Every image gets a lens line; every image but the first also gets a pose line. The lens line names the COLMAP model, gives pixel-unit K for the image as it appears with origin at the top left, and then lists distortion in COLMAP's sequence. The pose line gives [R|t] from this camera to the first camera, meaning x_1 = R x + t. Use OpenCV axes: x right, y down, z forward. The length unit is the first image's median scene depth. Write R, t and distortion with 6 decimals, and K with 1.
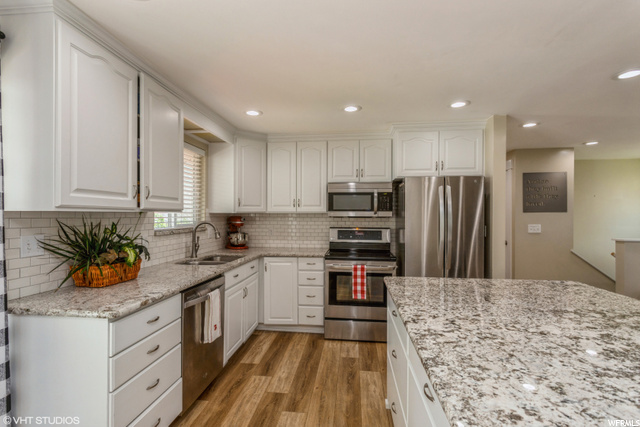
lens RADIAL K [[303.5, 0, 316.6], [0, 303.5, 214.9], [0, 0, 1]] dist [-0.007826, 0.003896]
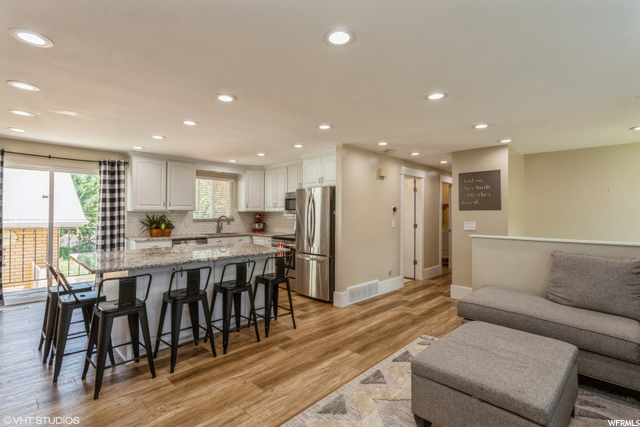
lens RADIAL K [[303.5, 0, 317.7], [0, 303.5, 209.9], [0, 0, 1]] dist [-0.007826, 0.003896]
pose [[0.793514, -0.005658, -0.608525, 1.242899], [-0.003213, 0.999904, -0.013487, 0.007389], [0.608543, 0.012657, 0.793420, -0.201918]]
